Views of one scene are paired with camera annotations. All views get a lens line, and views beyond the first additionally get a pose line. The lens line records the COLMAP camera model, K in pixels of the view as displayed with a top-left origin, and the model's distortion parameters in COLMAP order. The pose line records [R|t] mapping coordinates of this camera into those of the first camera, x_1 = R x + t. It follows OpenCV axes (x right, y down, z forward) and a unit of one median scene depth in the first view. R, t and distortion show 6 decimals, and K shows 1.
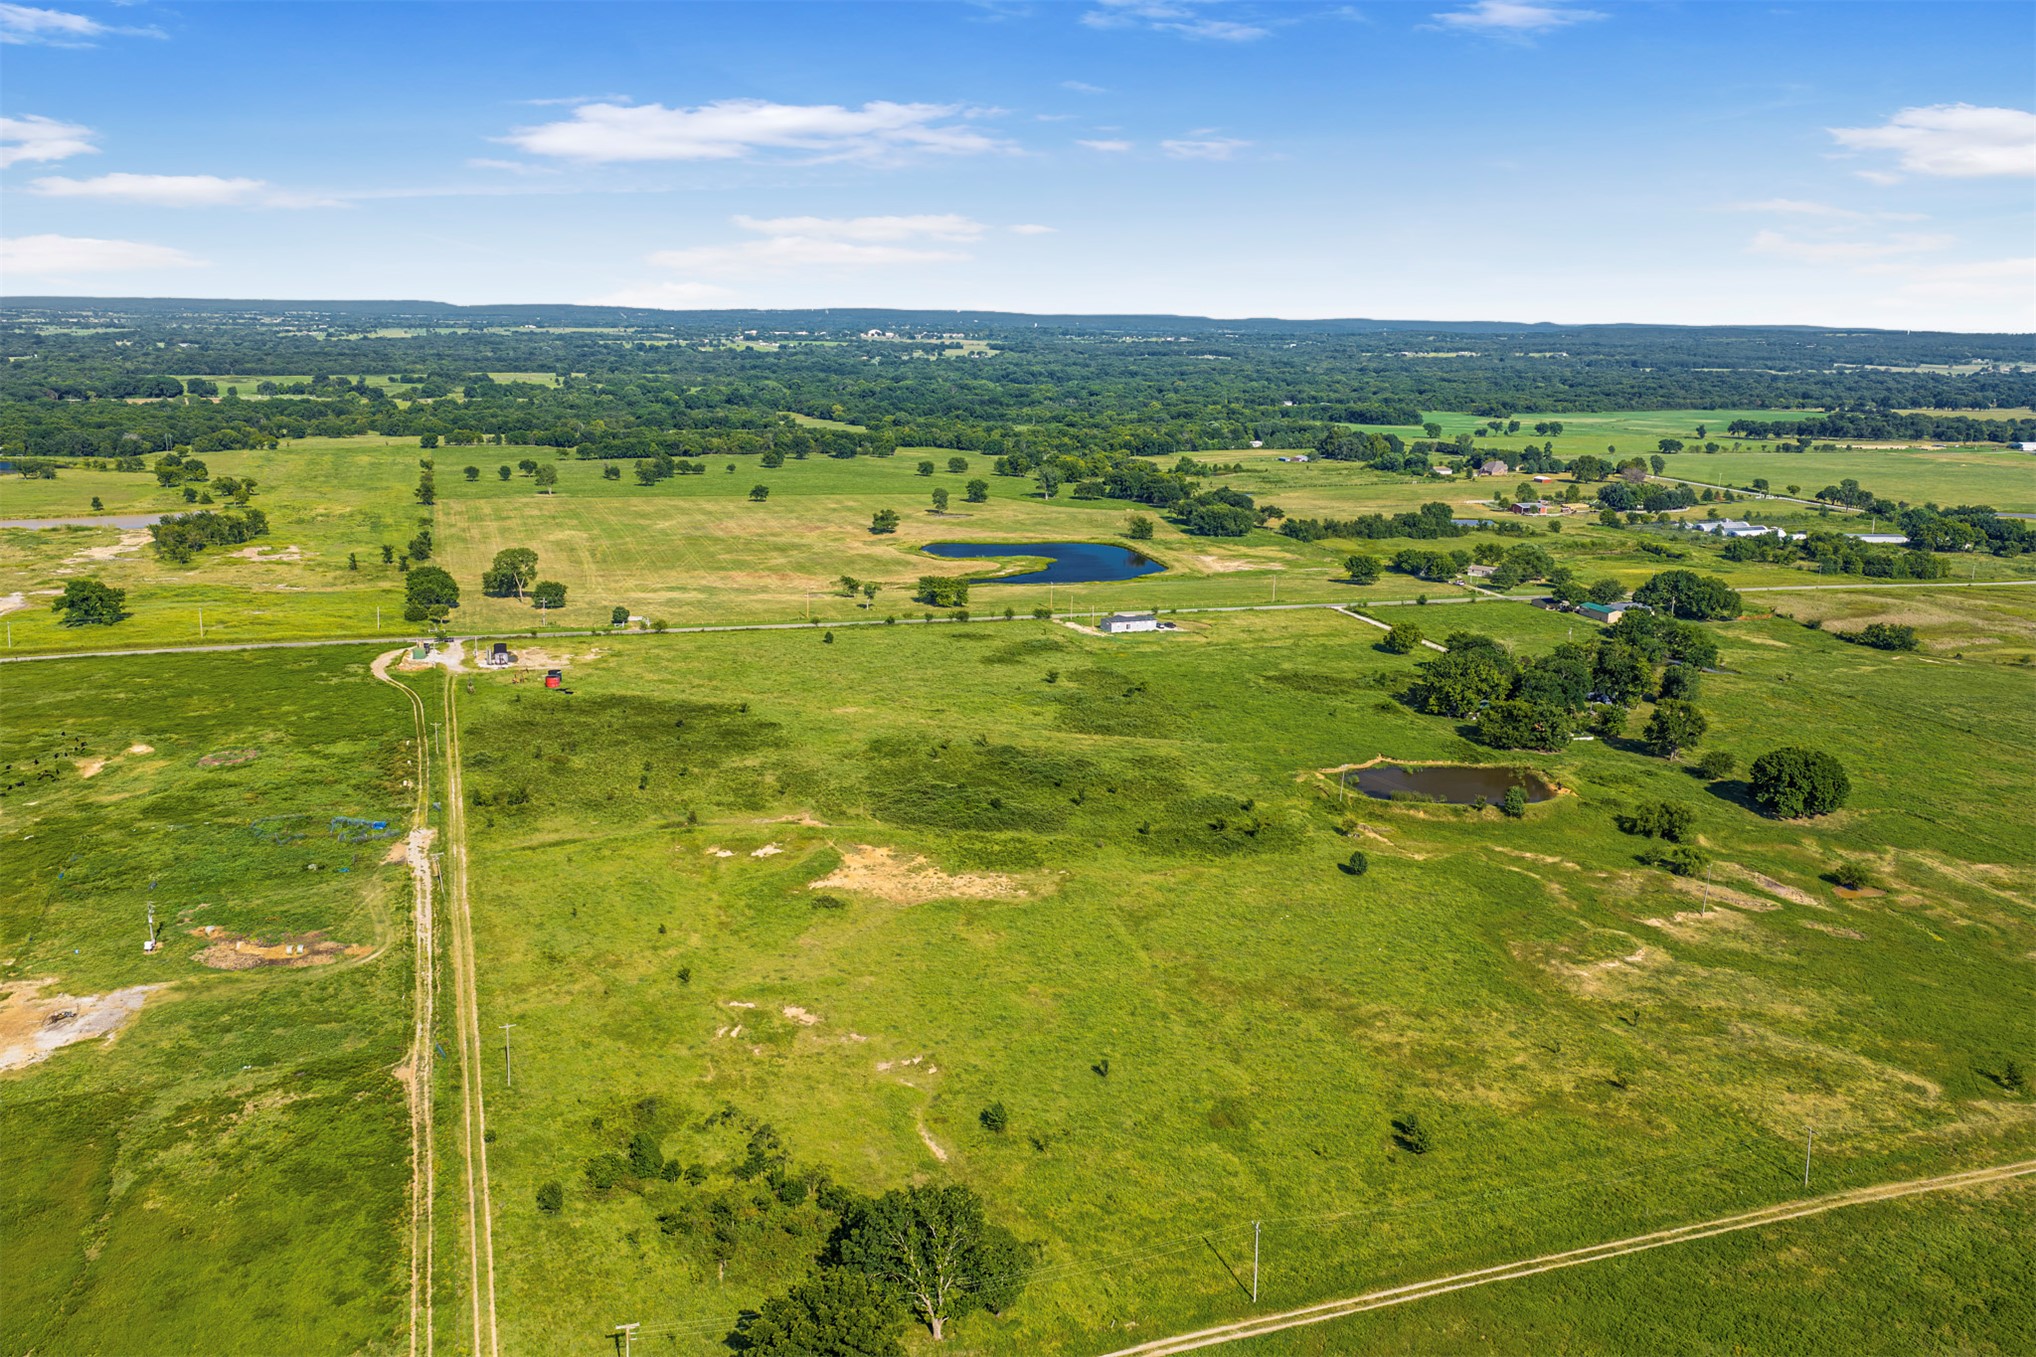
lens RADIAL K [[1682.0, 0, 1018.0], [0, 1682.0, 678.5], [0, 0, 1]] dist [0.016158, -0.022704]
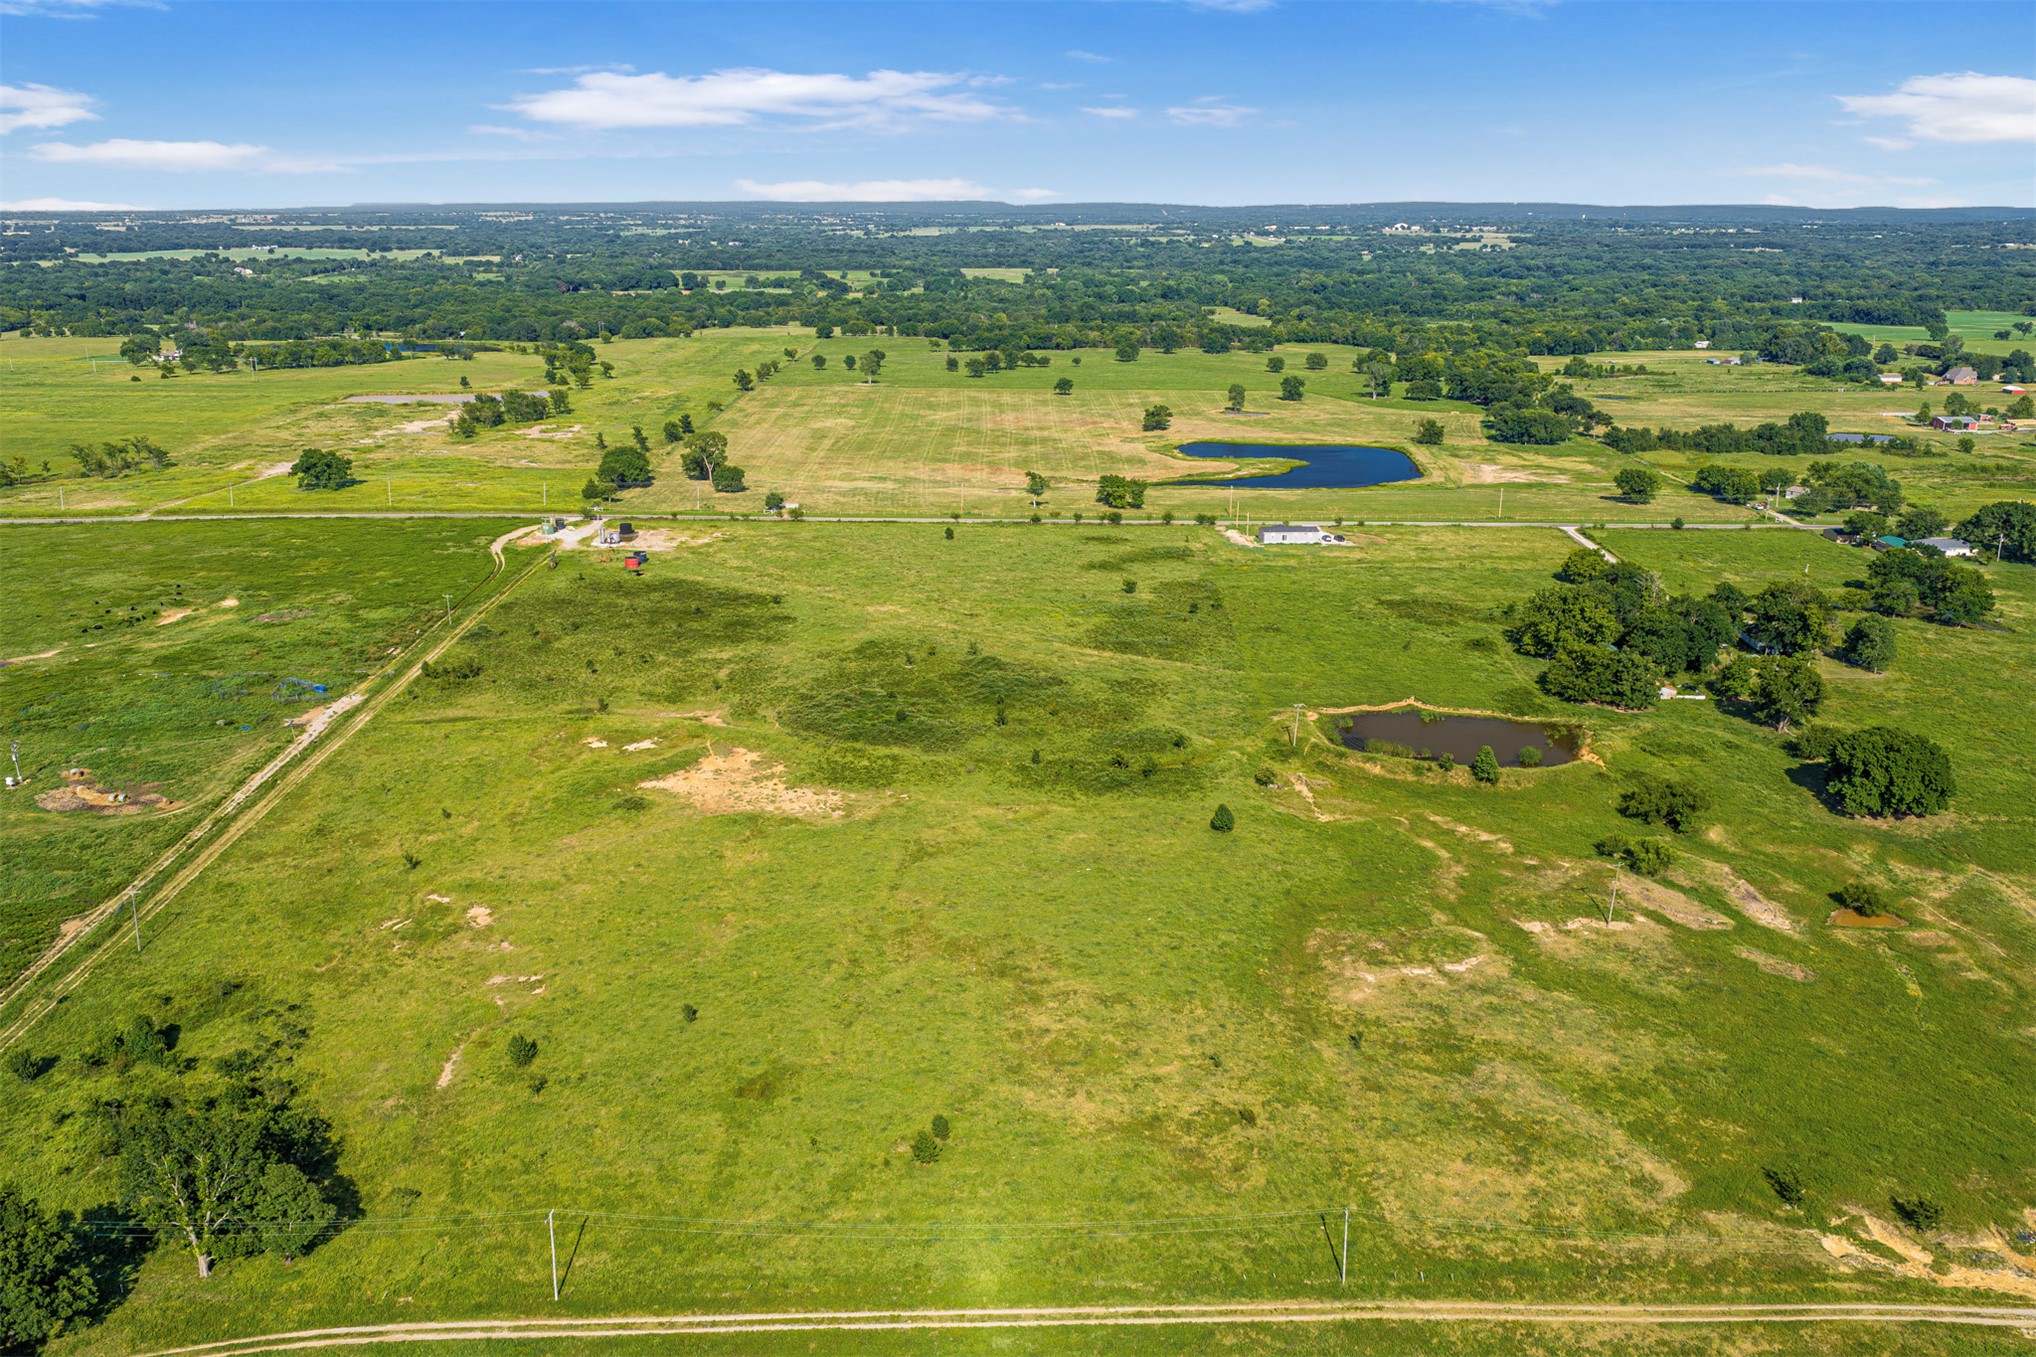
lens RADIAL K [[1682.0, 0, 1018.0], [0, 1682.0, 678.5], [0, 0, 1]] dist [0.016158, -0.022704]
pose [[0.949084, 0.073801, -0.306255, 0.306665], [-0.055975, 0.996209, 0.066599, -0.010826], [0.310009, -0.046065, 0.949617, 0.131219]]
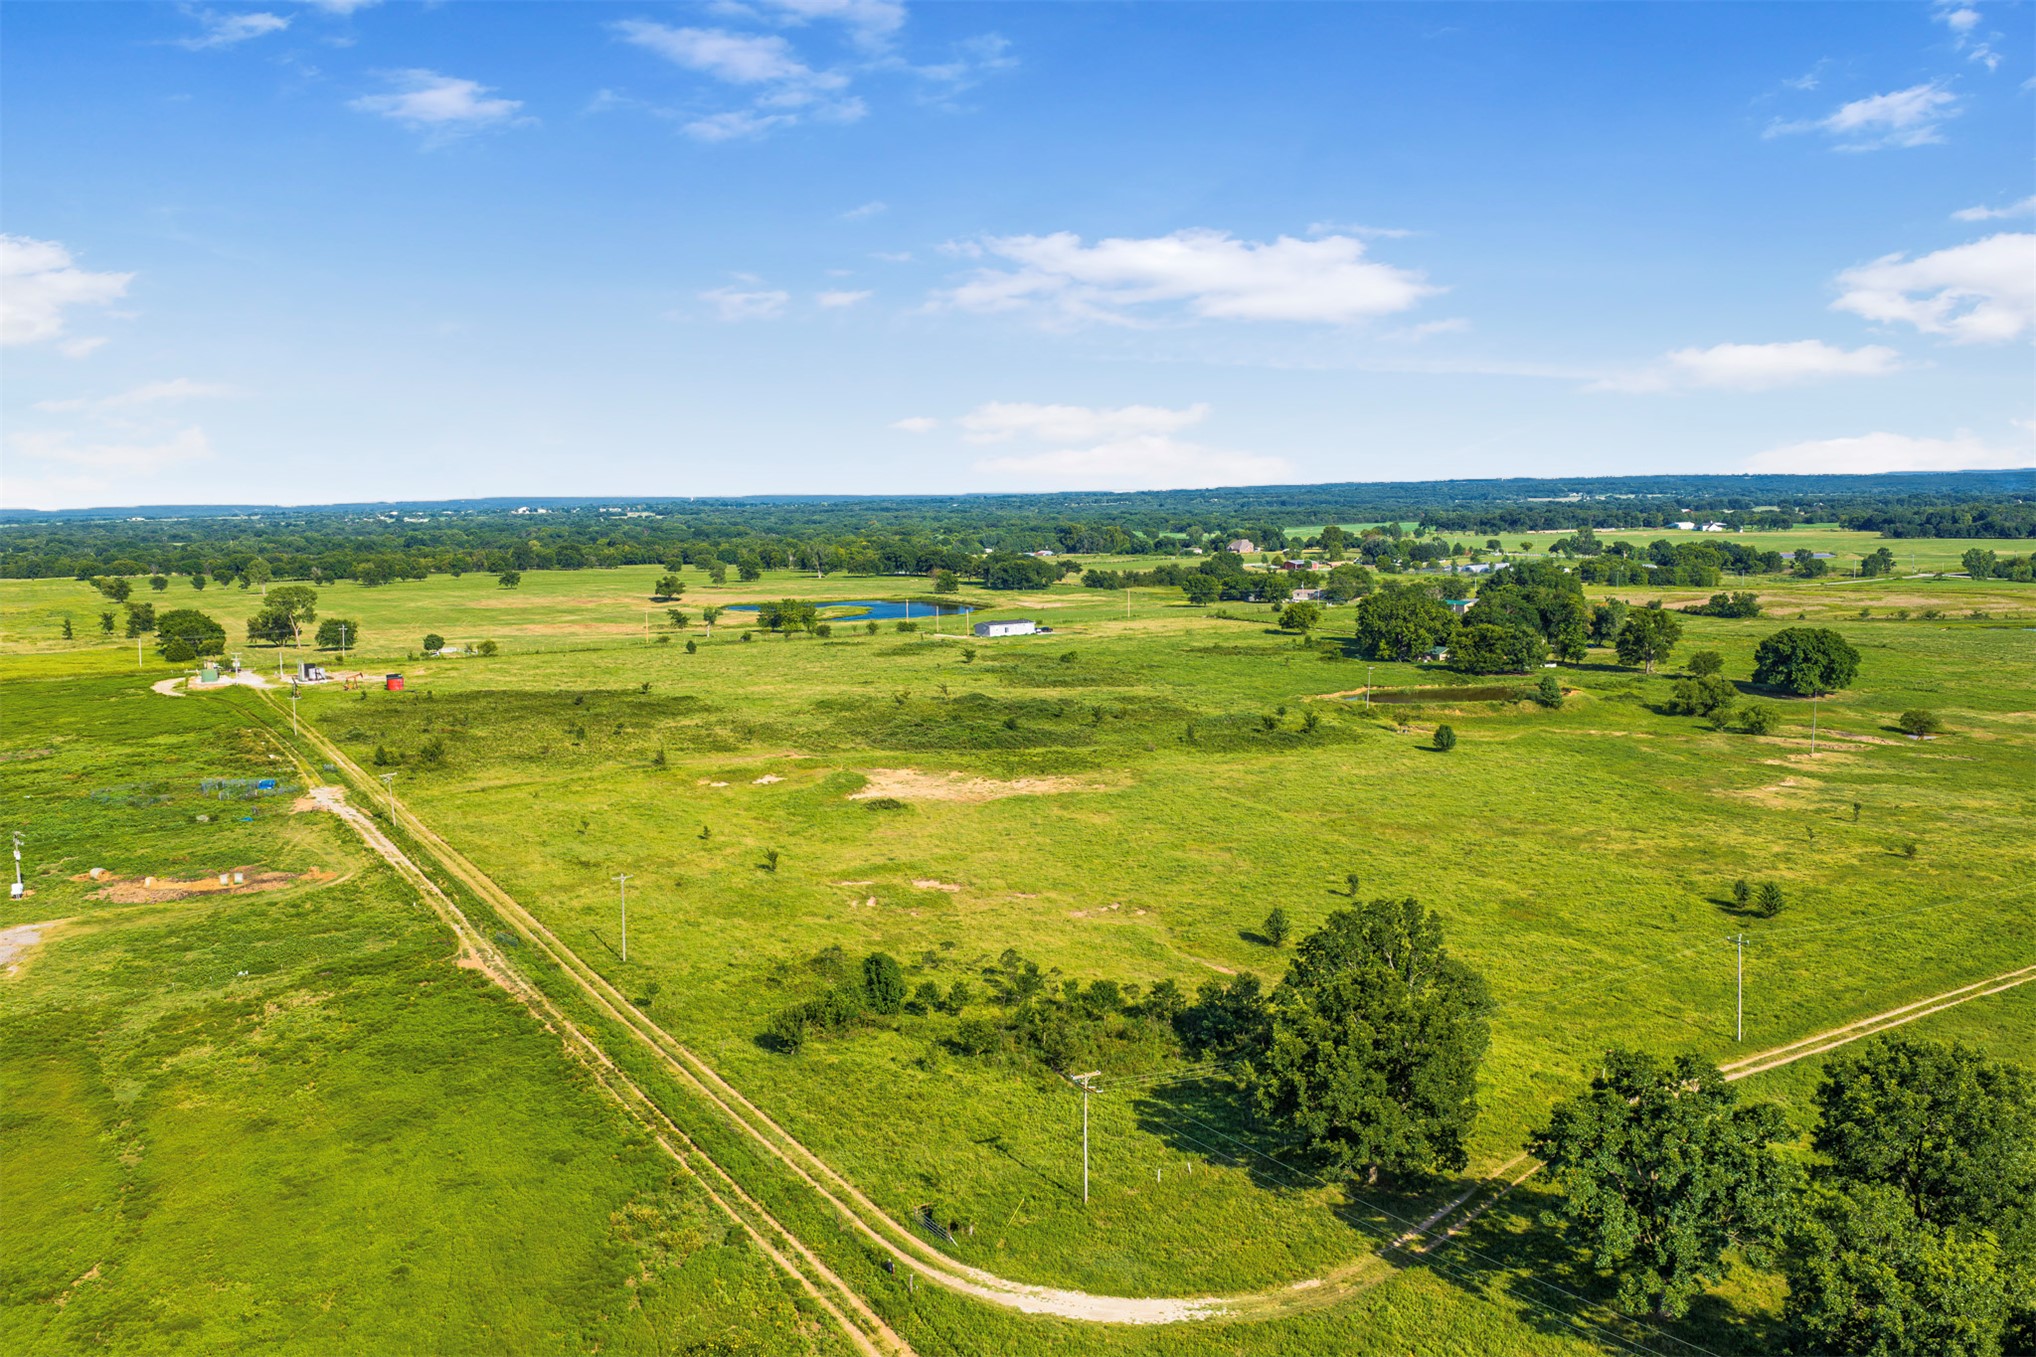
lens RADIAL K [[1690.9, 0, 1018.0], [0, 1690.9, 678.5], [0, 0, 1]] dist [0.002281, 0.001080]
pose [[0.977515, -0.056864, 0.203054, -0.171500], [0.078230, 0.992028, -0.098793, 0.127240], [-0.195817, 0.112456, 0.974171, 0.138126]]
